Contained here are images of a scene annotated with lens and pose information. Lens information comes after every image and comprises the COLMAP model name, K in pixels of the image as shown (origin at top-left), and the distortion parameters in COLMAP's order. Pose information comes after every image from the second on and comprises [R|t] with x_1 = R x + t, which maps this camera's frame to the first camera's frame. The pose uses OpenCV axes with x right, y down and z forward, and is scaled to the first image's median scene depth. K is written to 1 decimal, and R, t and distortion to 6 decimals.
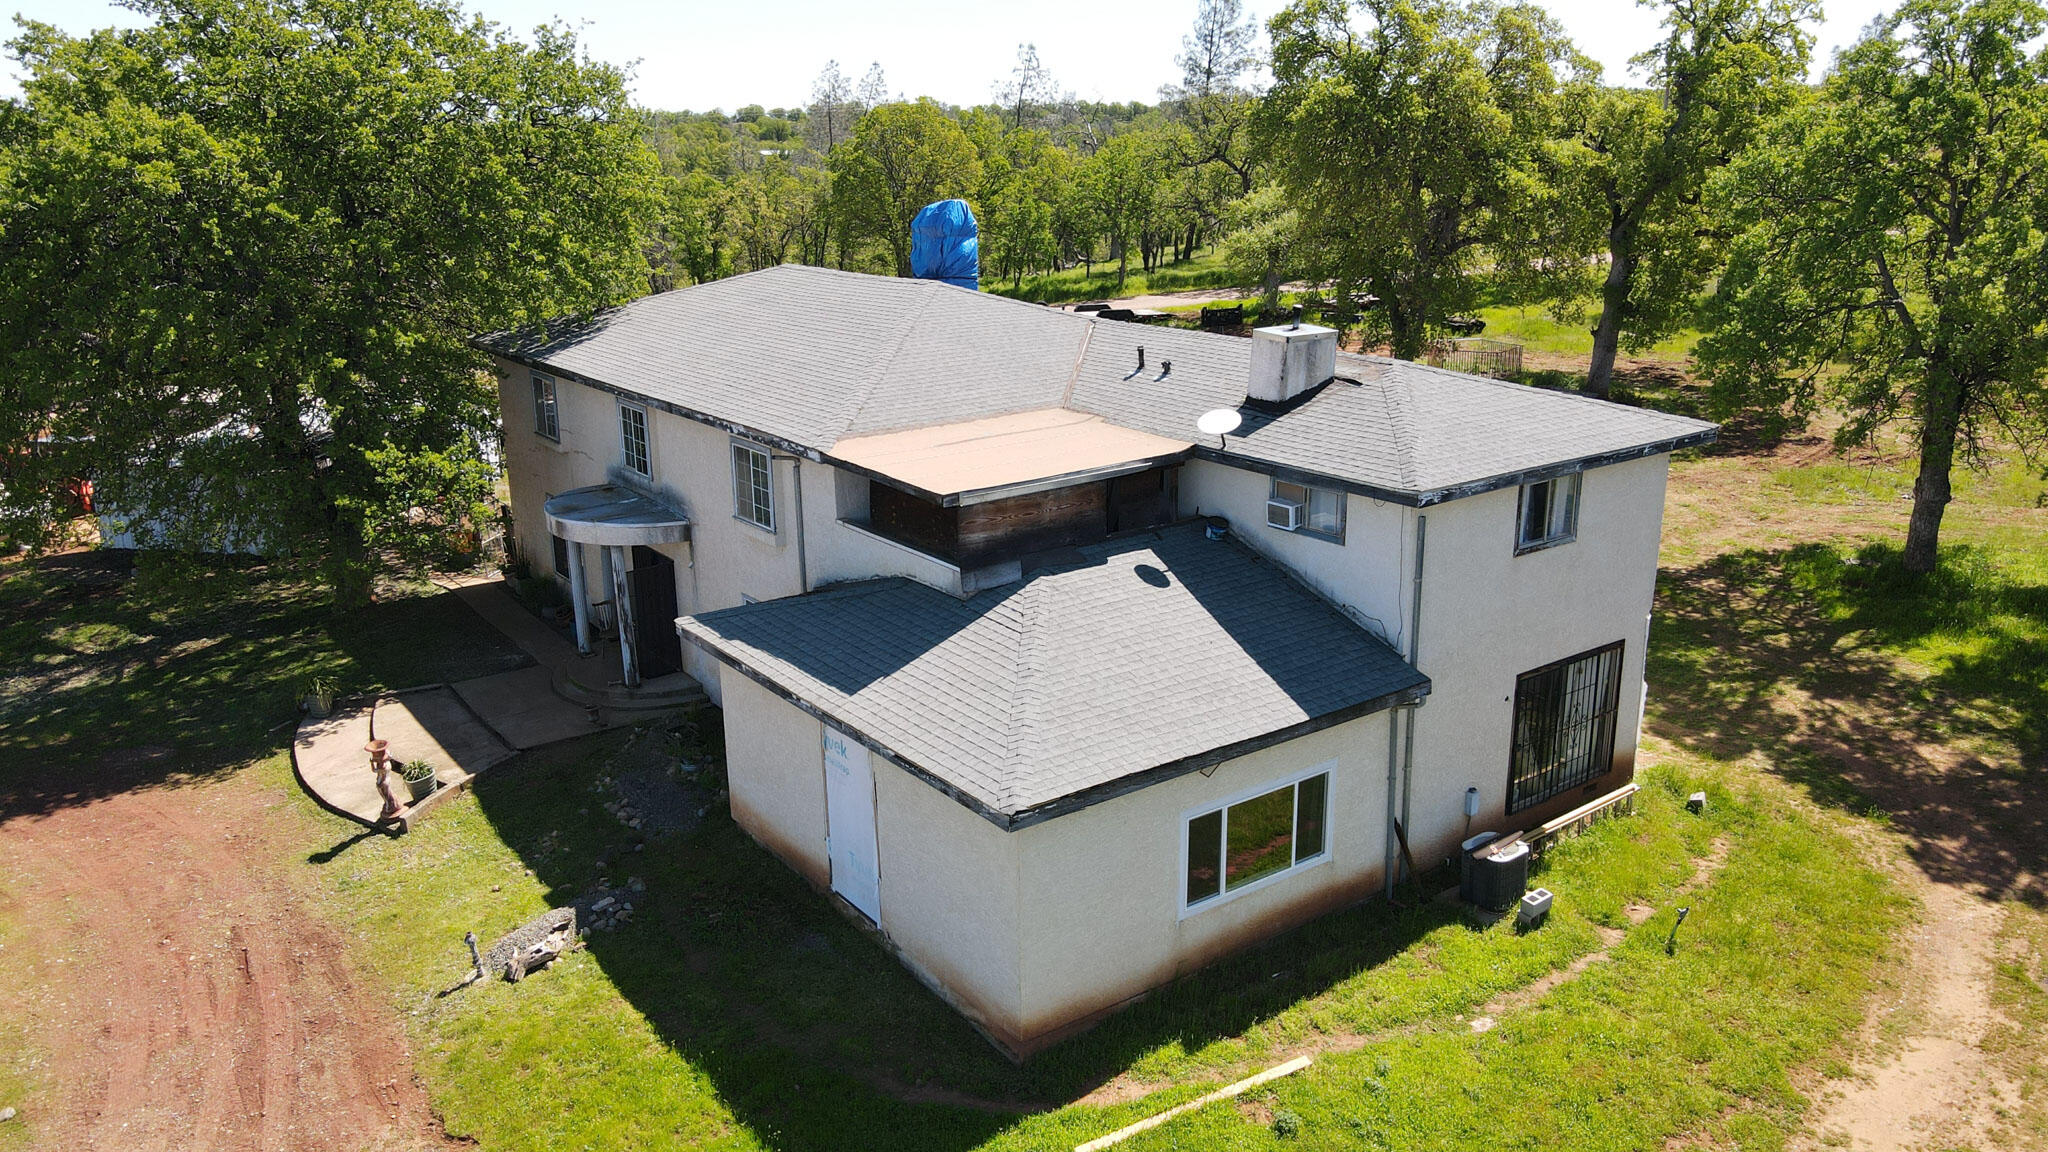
lens RADIAL K [[1513.0, 0, 1001.3], [0, 1513.0, 577.9], [0, 0, 1]] dist [-0.011011, 0.030866]
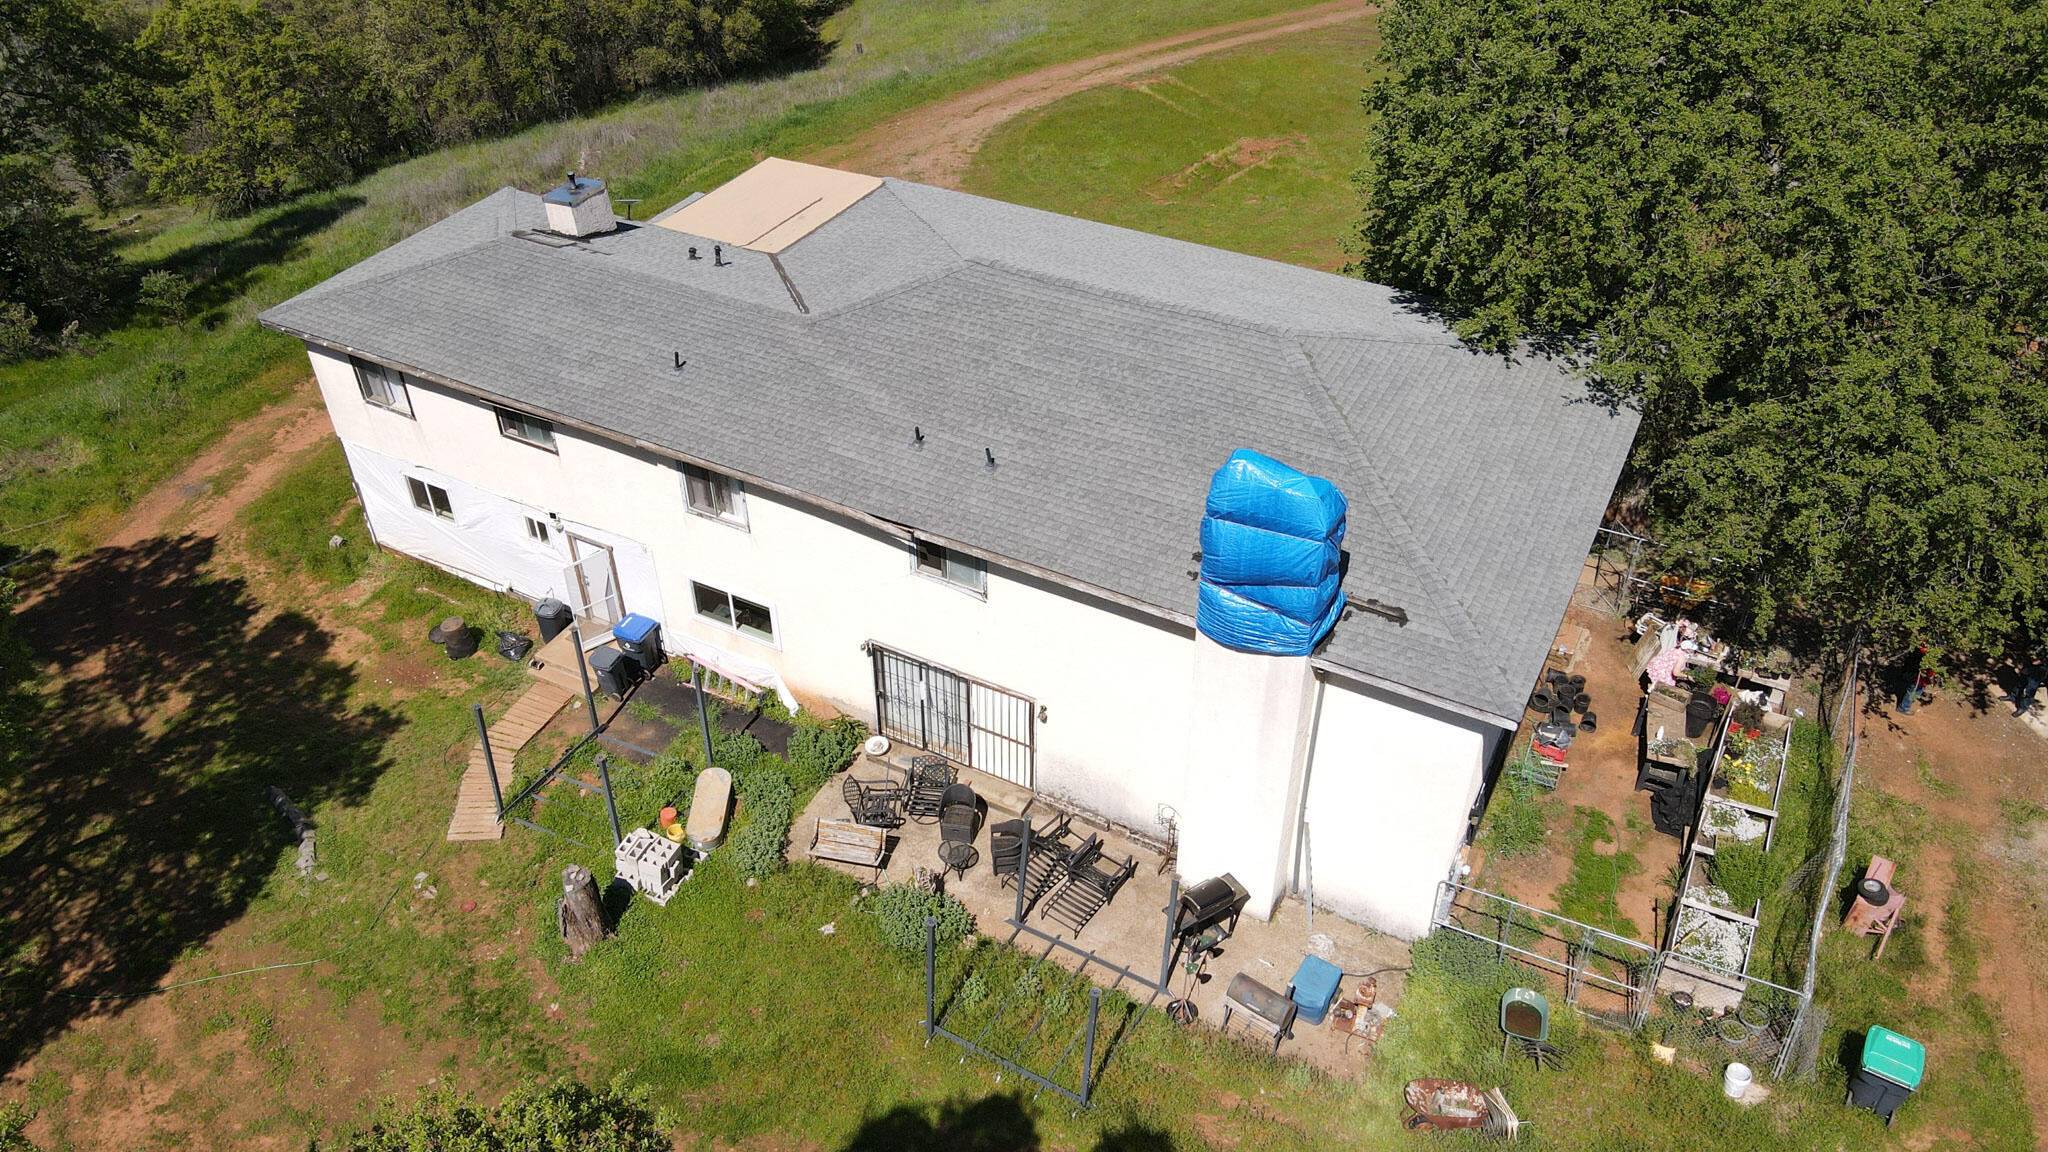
lens RADIAL K [[1513.0, 0, 1026.9], [0, 1513.0, 575.0], [0, 0, 1]] dist [-0.011011, 0.030866]
pose [[-0.898547, 0.284511, -0.334166, 0.337815], [-0.106073, 0.598051, 0.794408, -0.940890], [0.425866, 0.749259, -0.507198, 1.856994]]
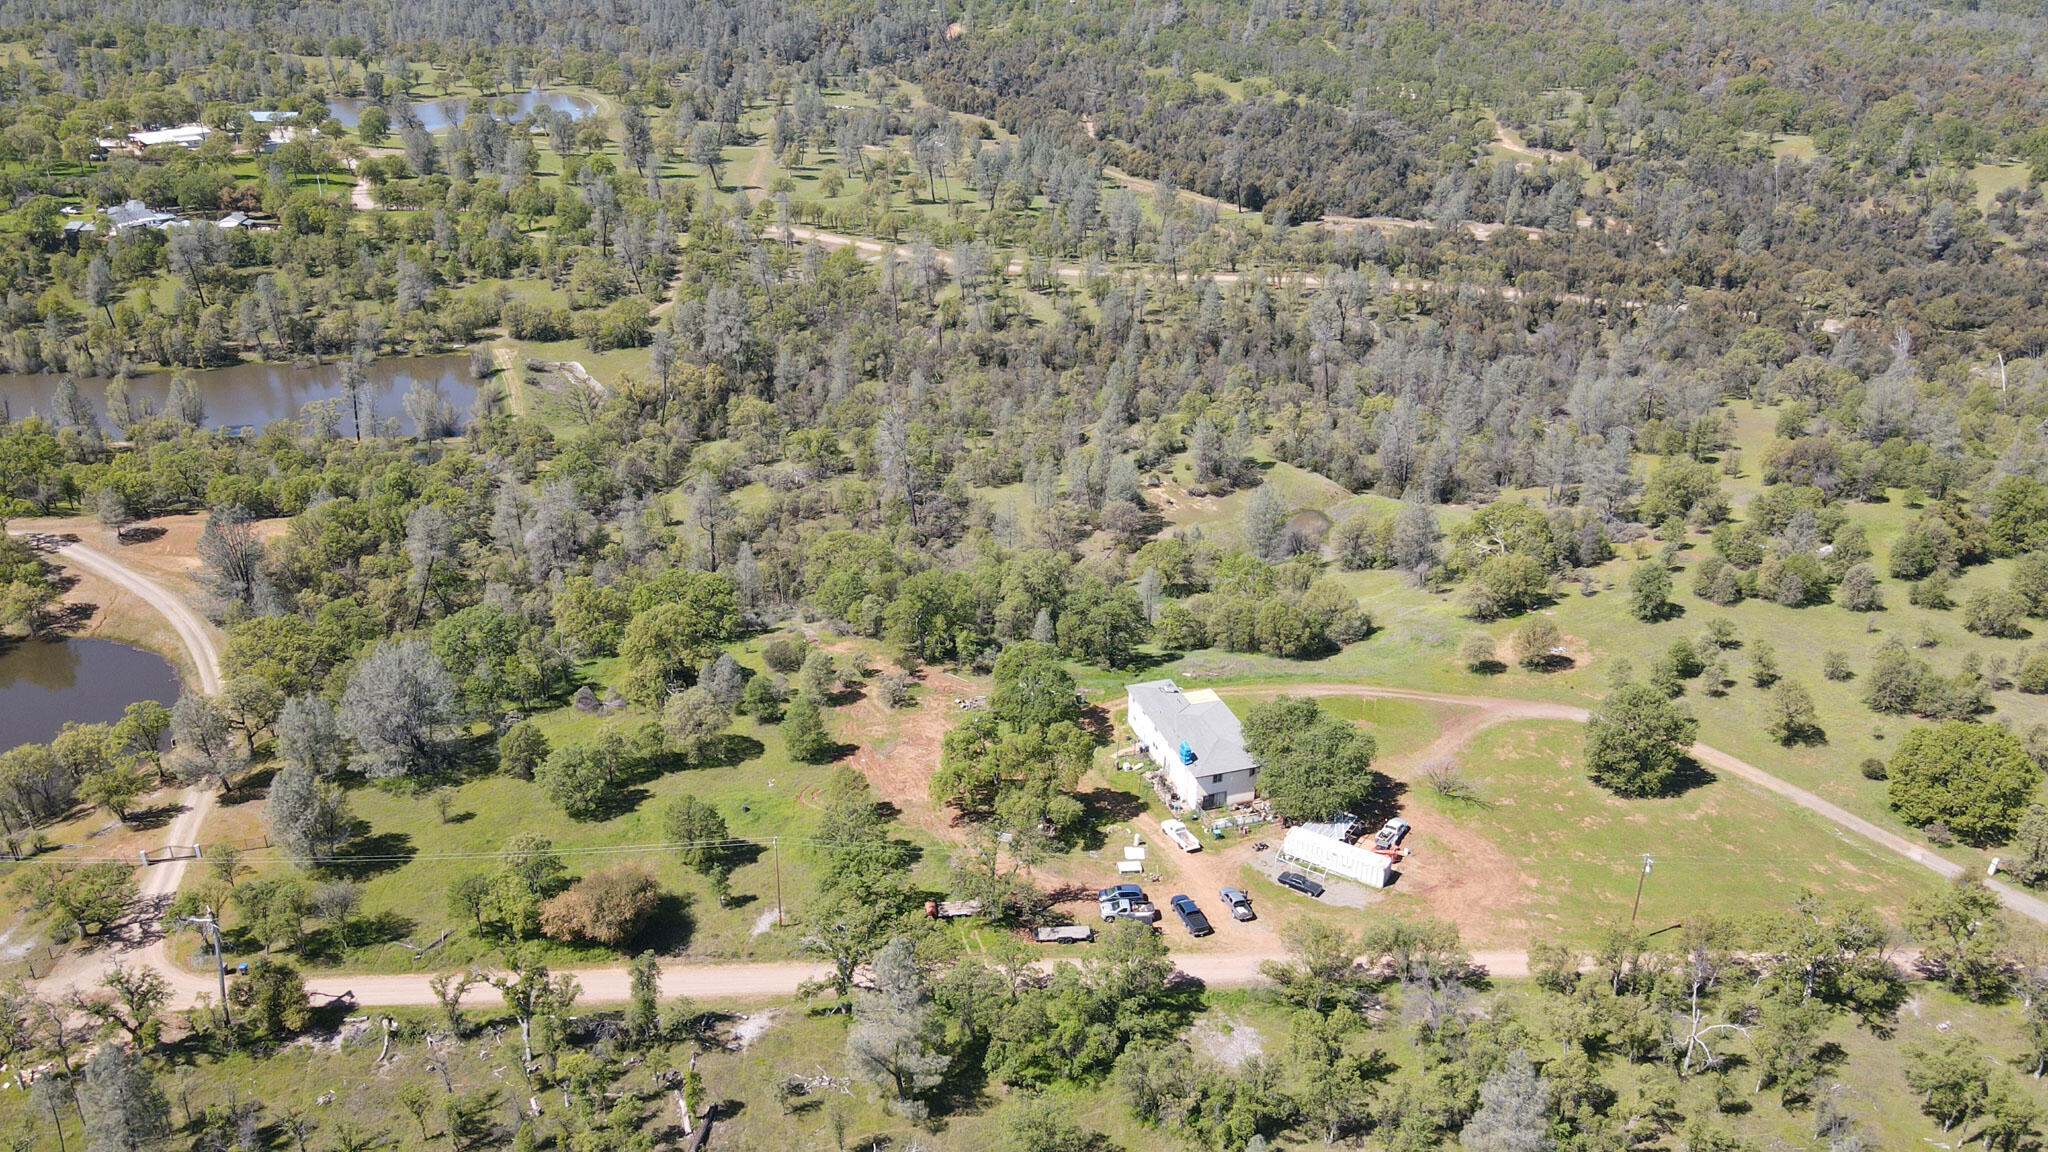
lens RADIAL K [[1513.0, 0, 1021.7], [0, 1513.0, 561.8], [0, 0, 1]] dist [-0.011011, 0.030866]
pose [[-0.946754, -0.129738, 0.294660, -1.337510], [0.094784, 0.762337, 0.640201, -5.758892], [-0.307689, 0.634042, -0.709449, 6.321156]]
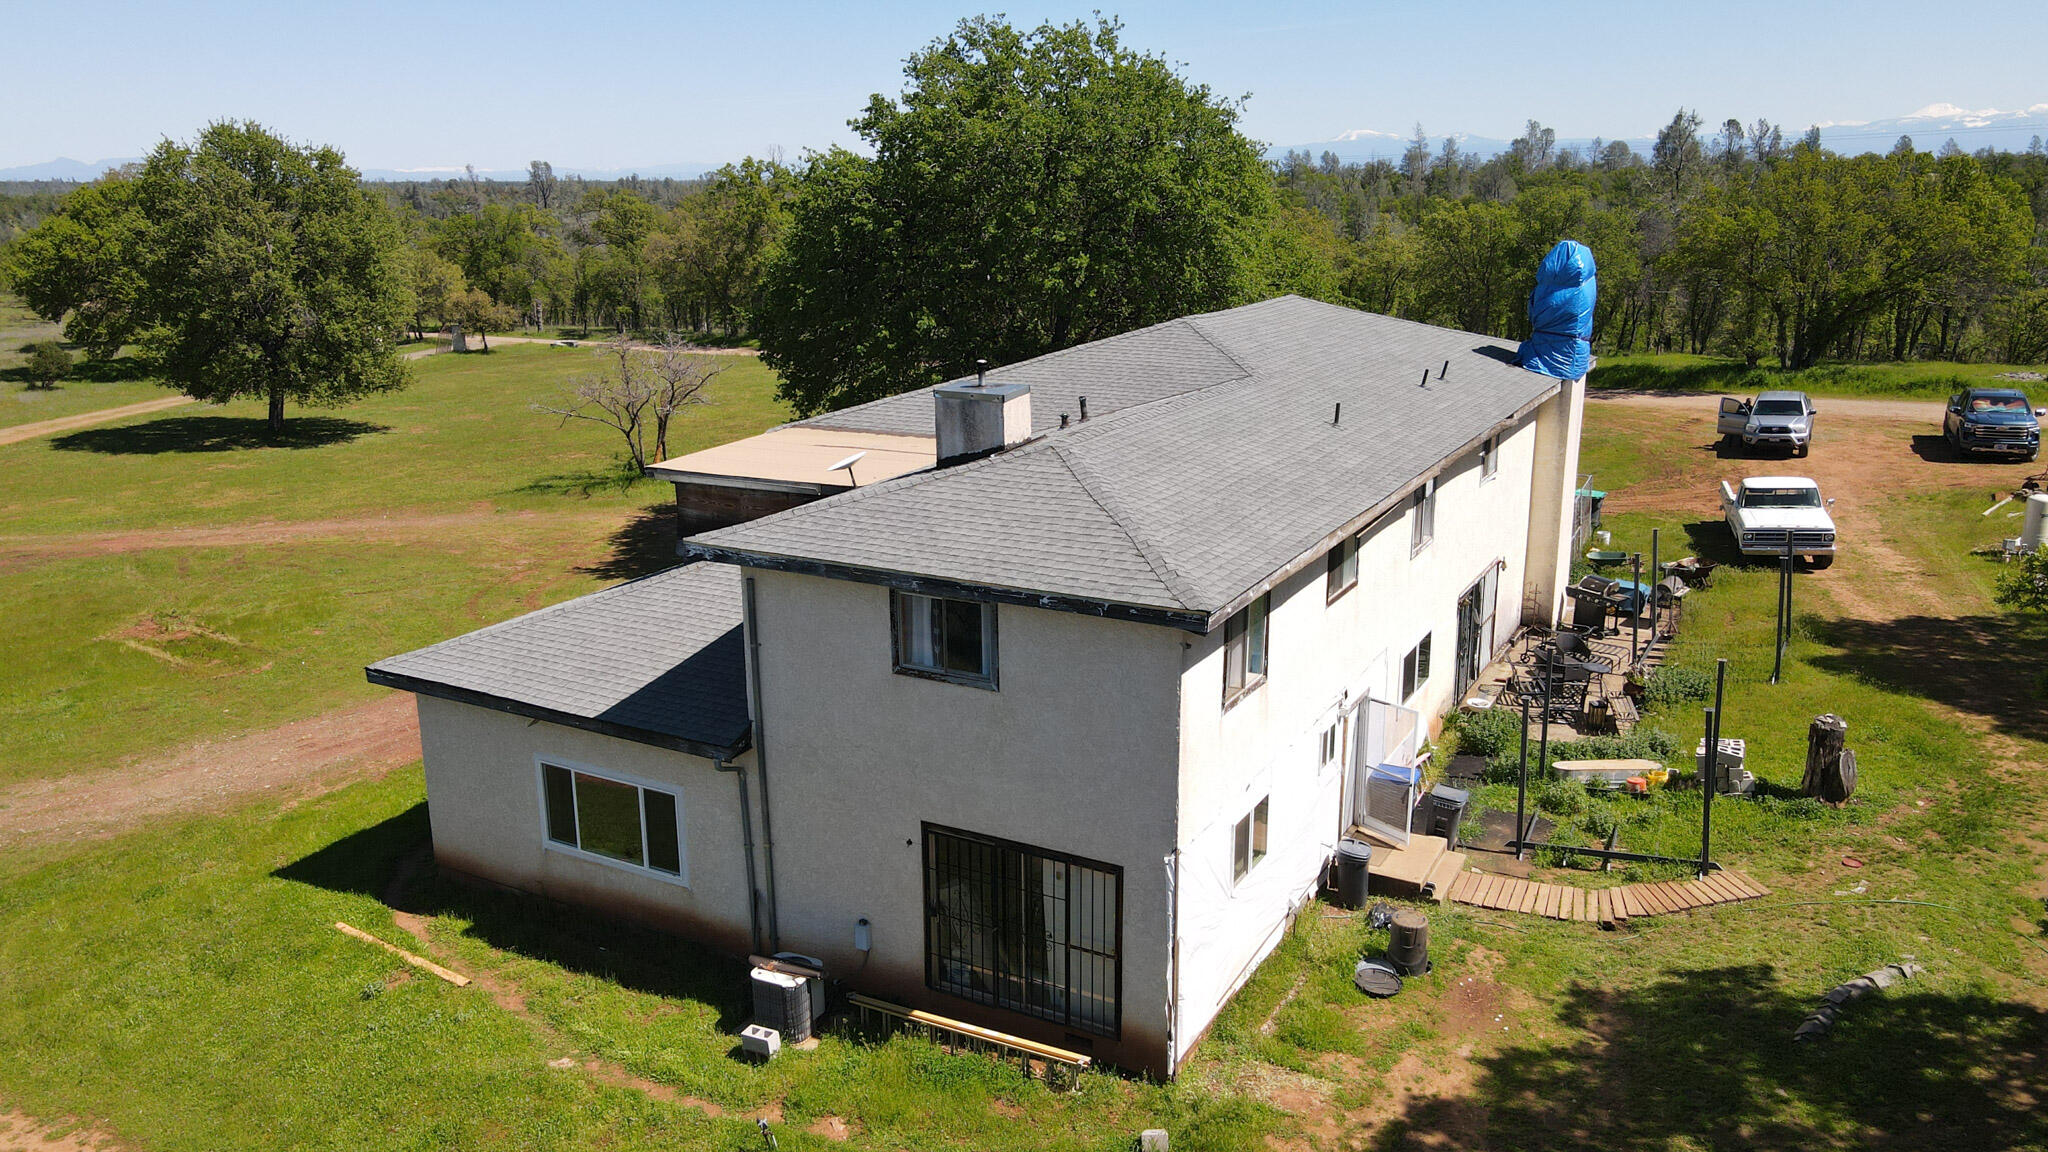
lens RADIAL K [[1513.0, 0, 1032.7], [0, 1513.0, 567.9], [0, 0, 1]] dist [-0.011011, 0.030866]
pose [[0.424478, 0.232745, -0.875013, 0.907260], [-0.247015, 0.959507, 0.135391, -0.168087], [0.871092, 0.158671, 0.464781, 0.547874]]
